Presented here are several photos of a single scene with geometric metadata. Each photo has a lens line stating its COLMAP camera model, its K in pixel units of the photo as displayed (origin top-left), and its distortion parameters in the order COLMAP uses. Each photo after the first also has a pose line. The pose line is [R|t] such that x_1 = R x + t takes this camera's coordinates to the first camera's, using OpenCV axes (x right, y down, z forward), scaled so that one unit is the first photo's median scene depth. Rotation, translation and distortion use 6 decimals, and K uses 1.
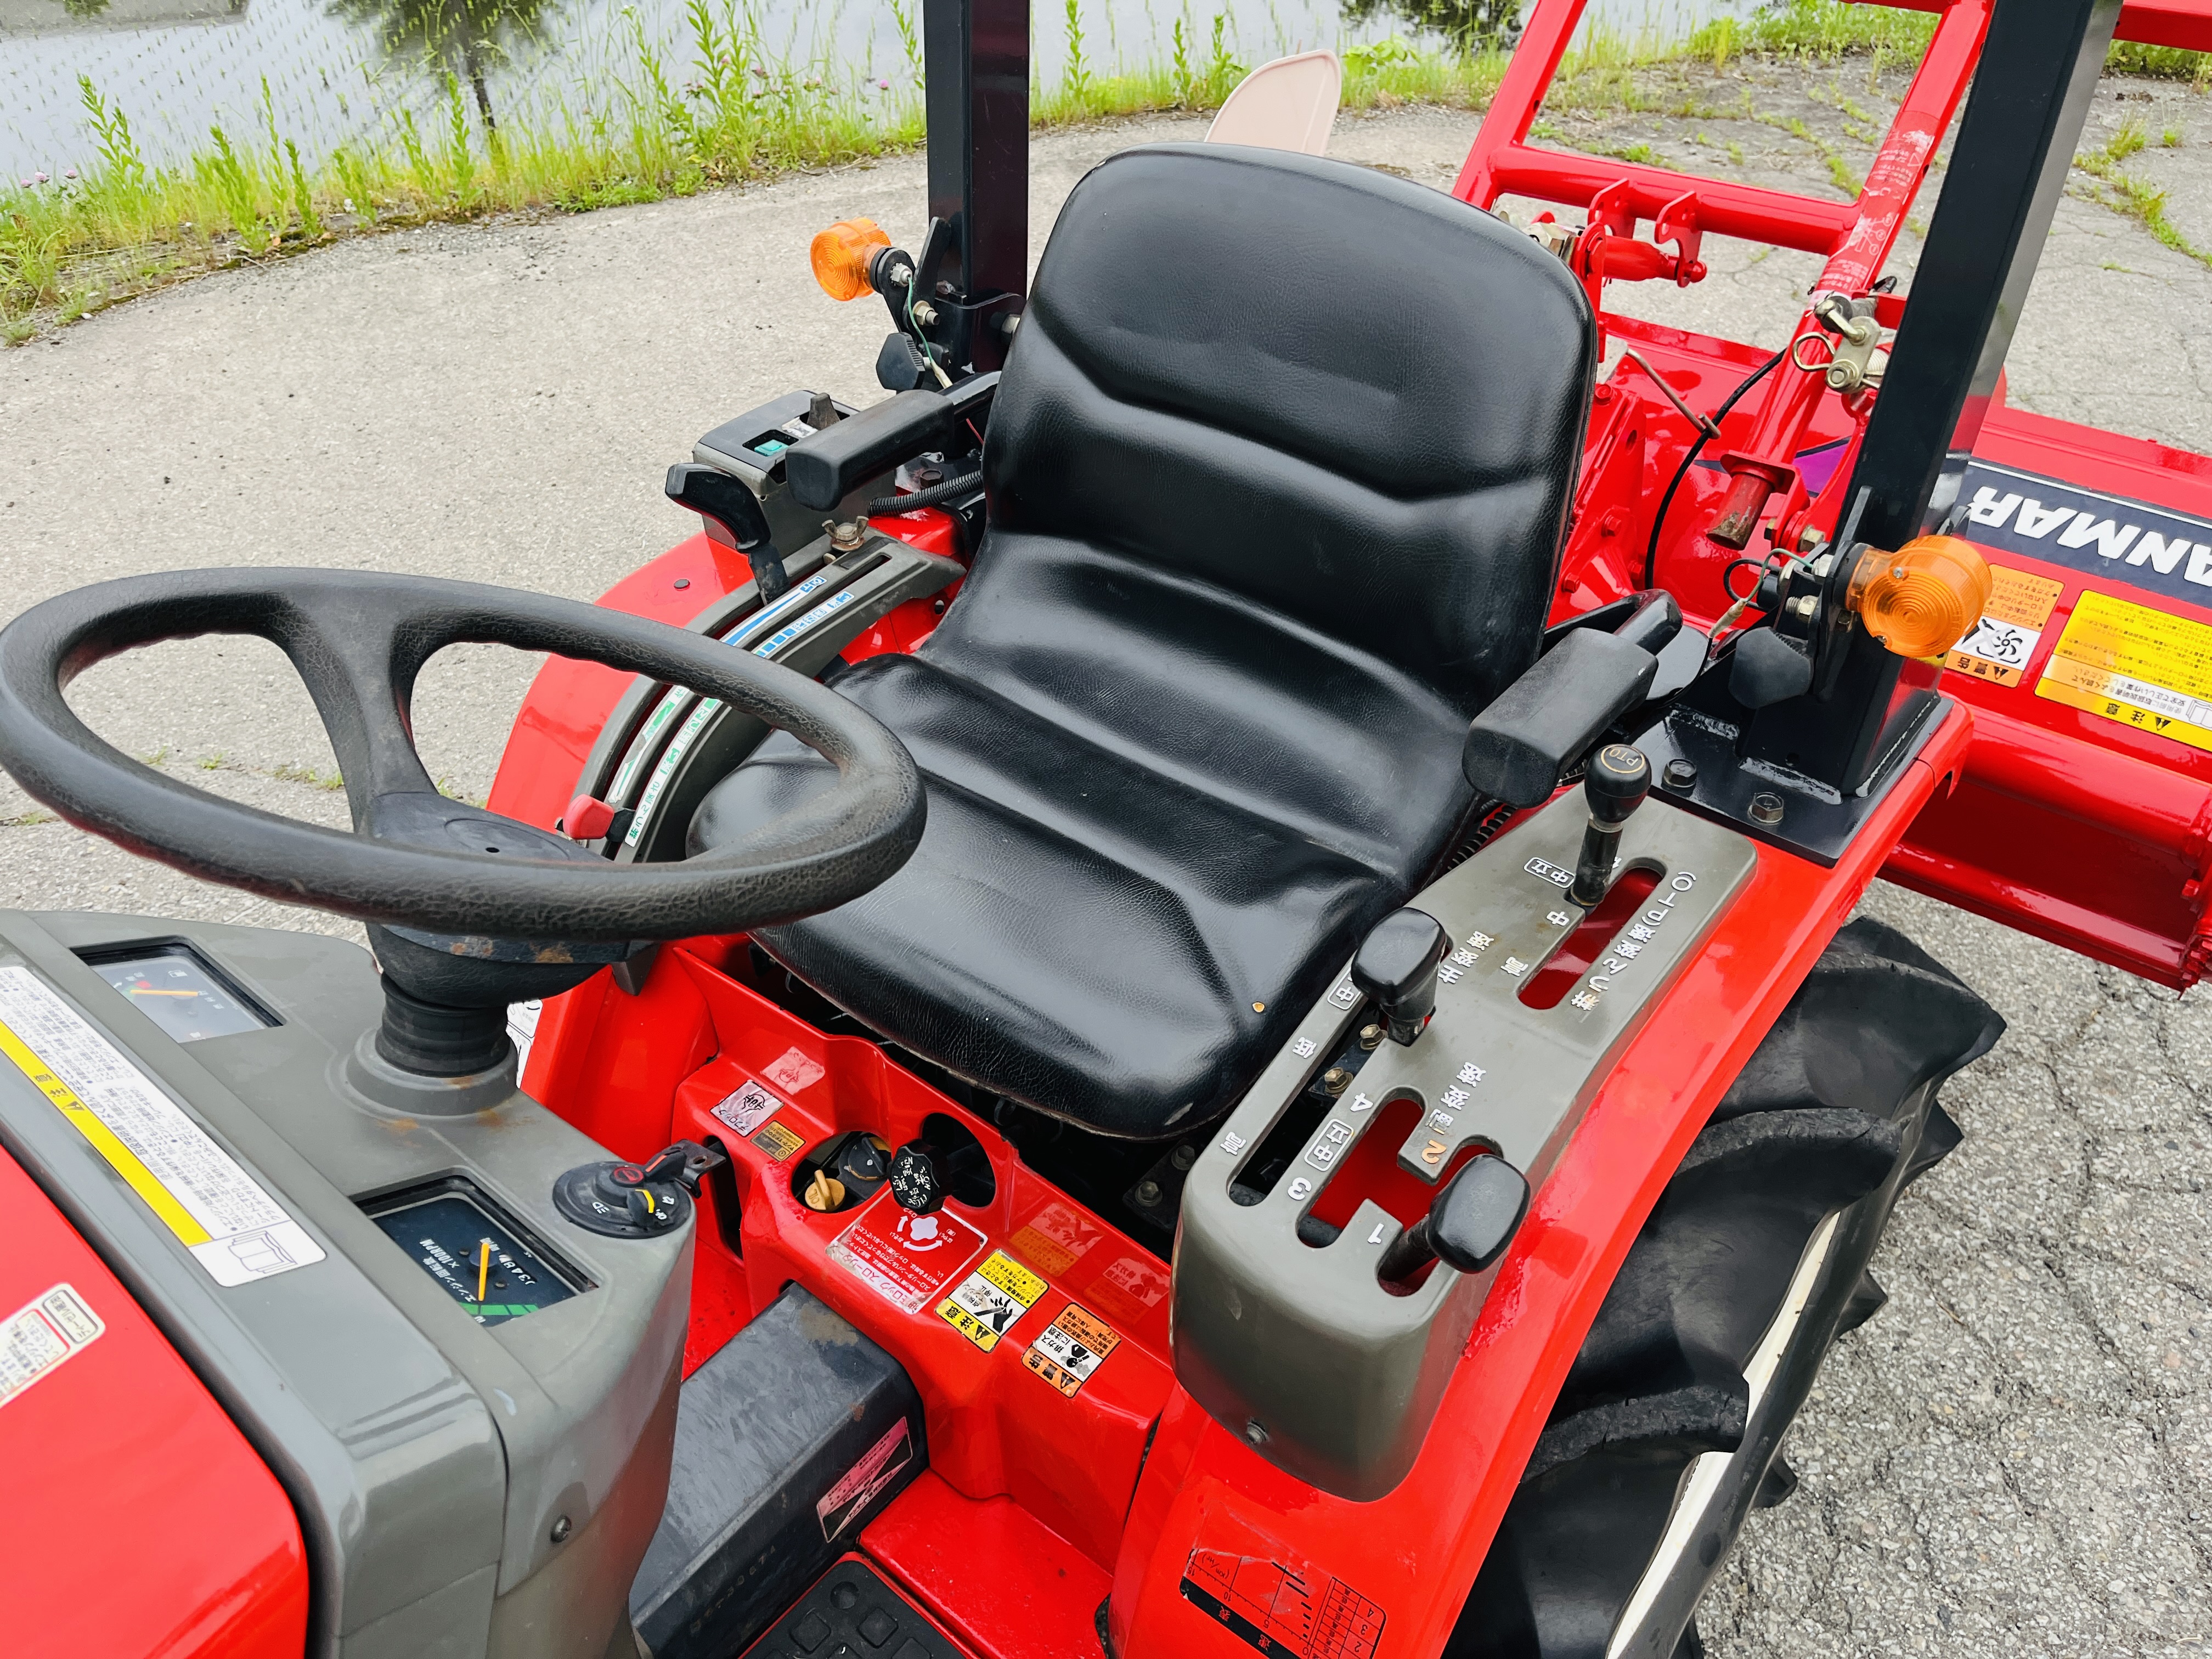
lens RADIAL K [[1671.9, 0, 1106.0], [0, 1671.9, 829.5], [0, 0, 1]] dist [-0.003336, -0.003265]
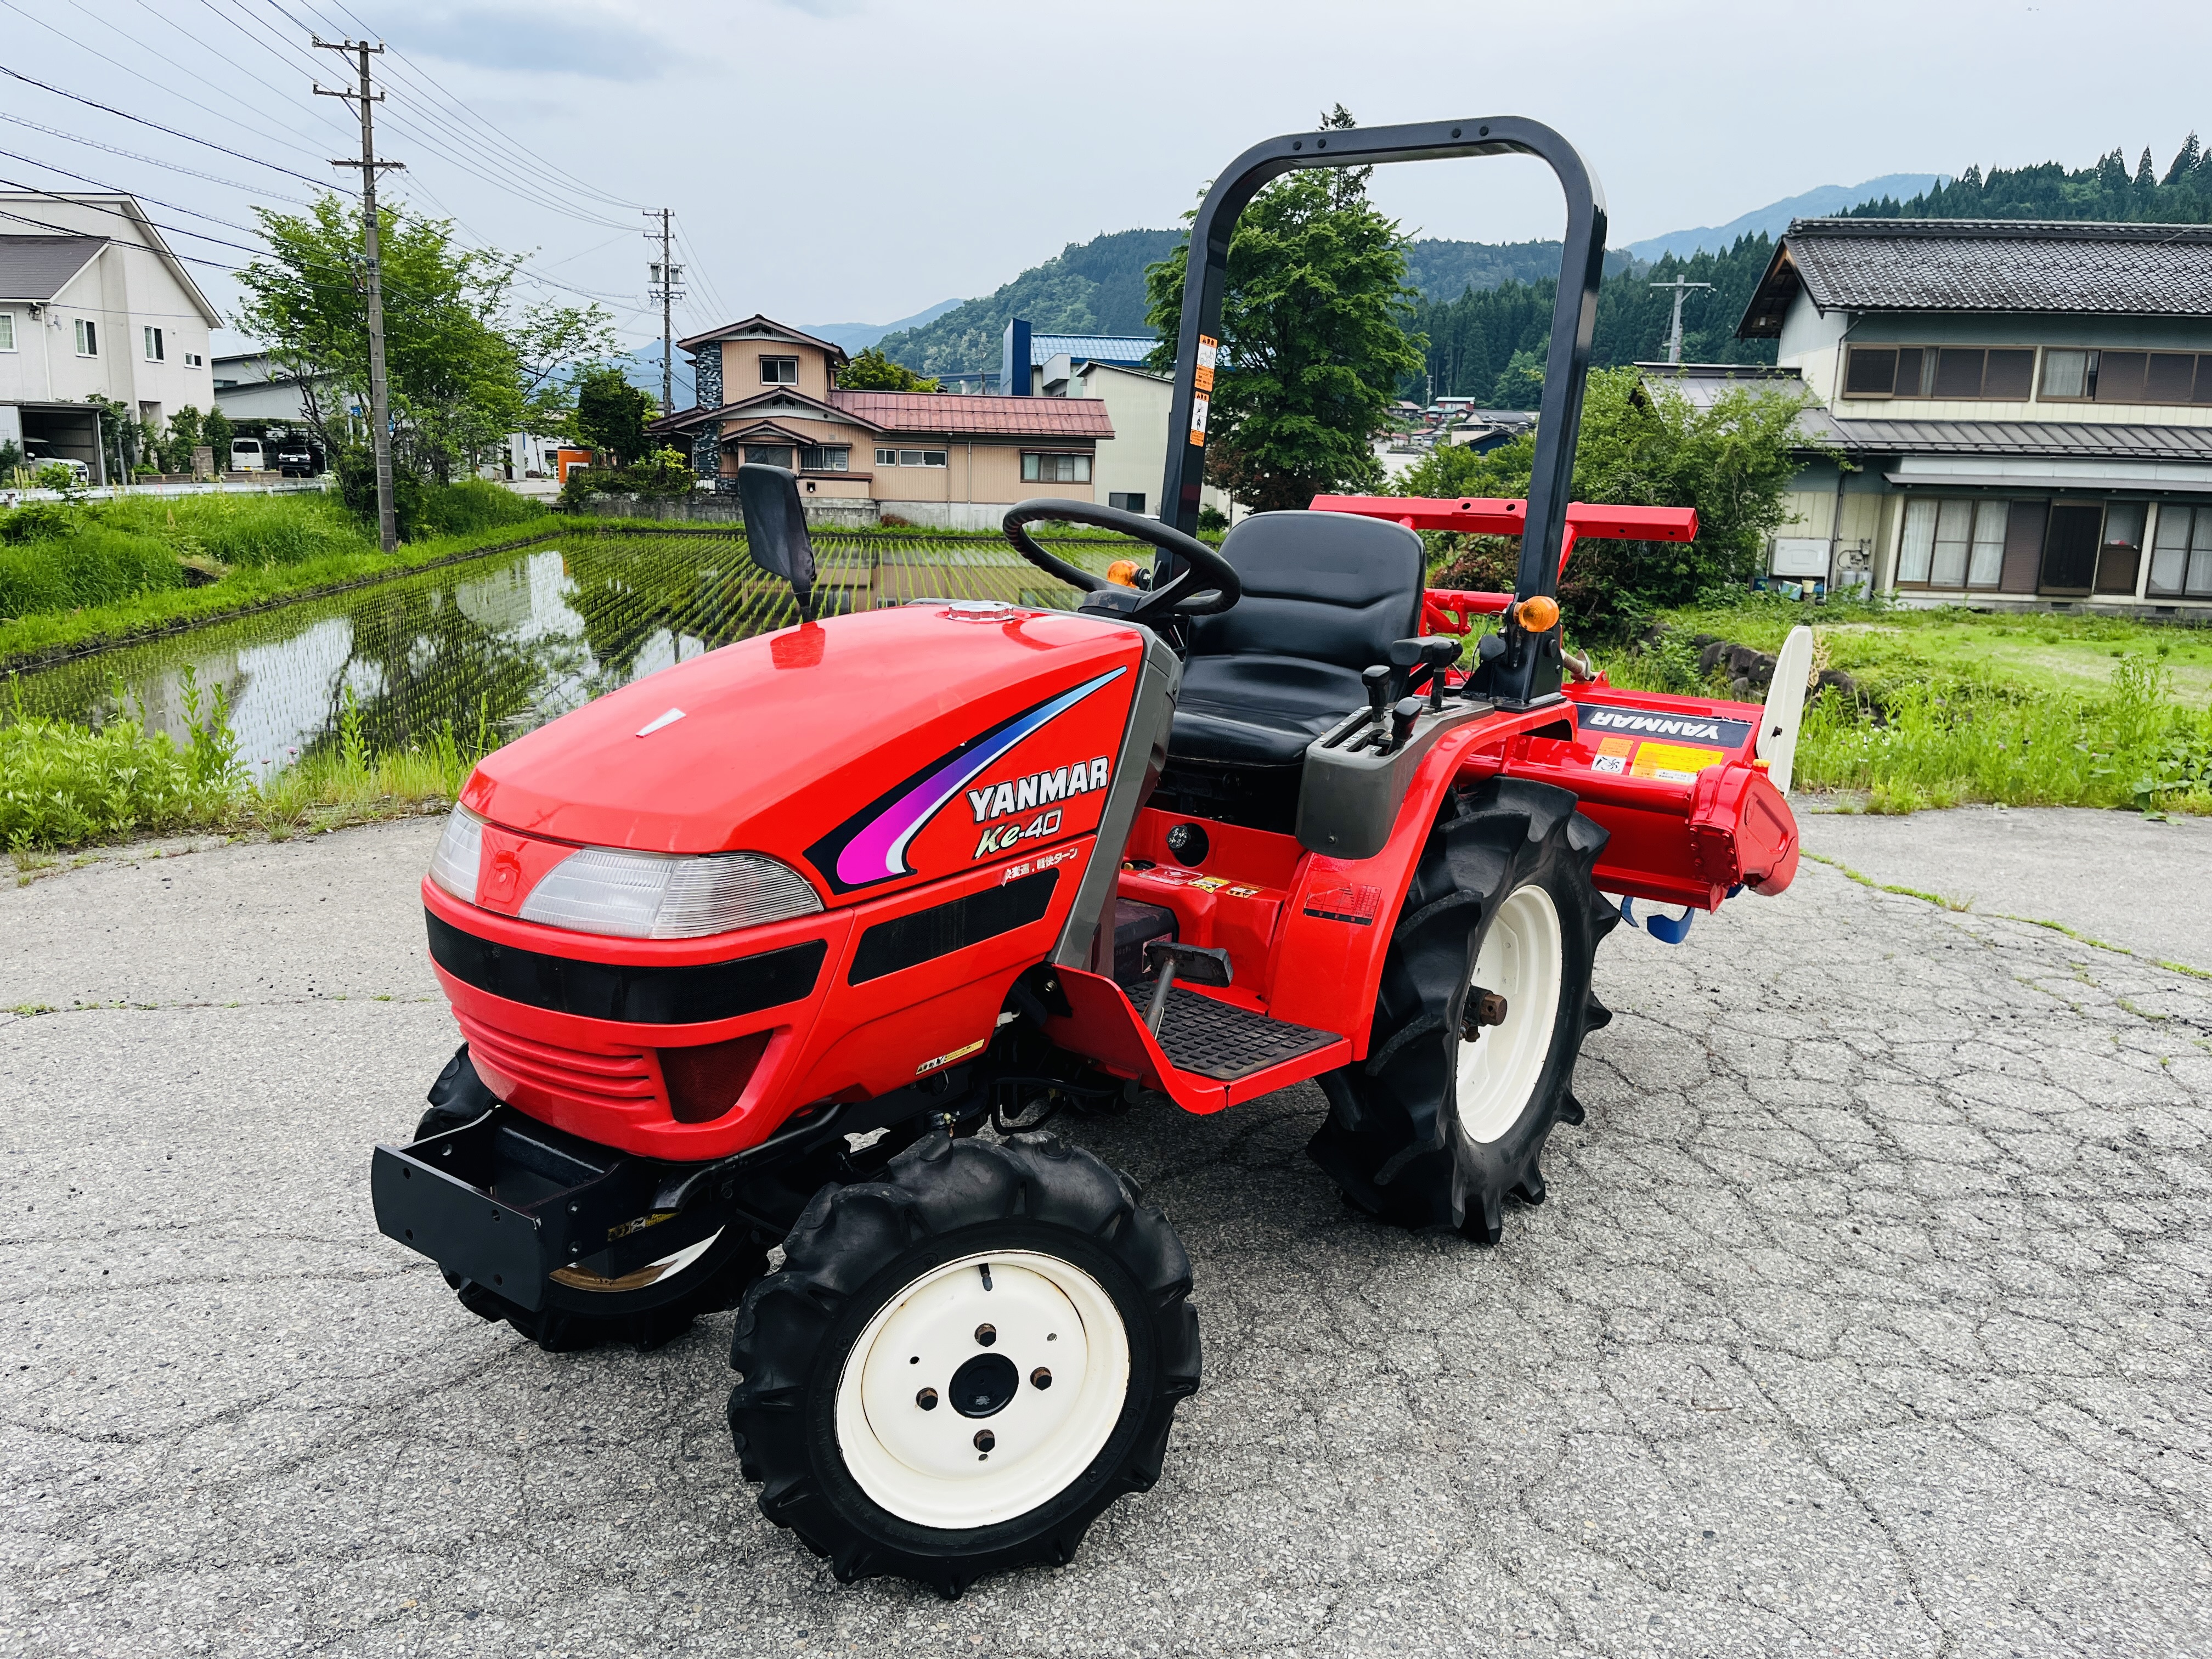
lens RADIAL K [[1675.2, 0, 1098.4], [0, 1675.2, 821.4], [0, 0, 1]] dist [0.111794, -0.165741]
pose [[0.995162, 0.065124, 0.073558, -0.324791], [-0.023707, 0.885783, -0.463493, 1.047614], [-0.095341, 0.459507, 0.883042, -0.936736]]
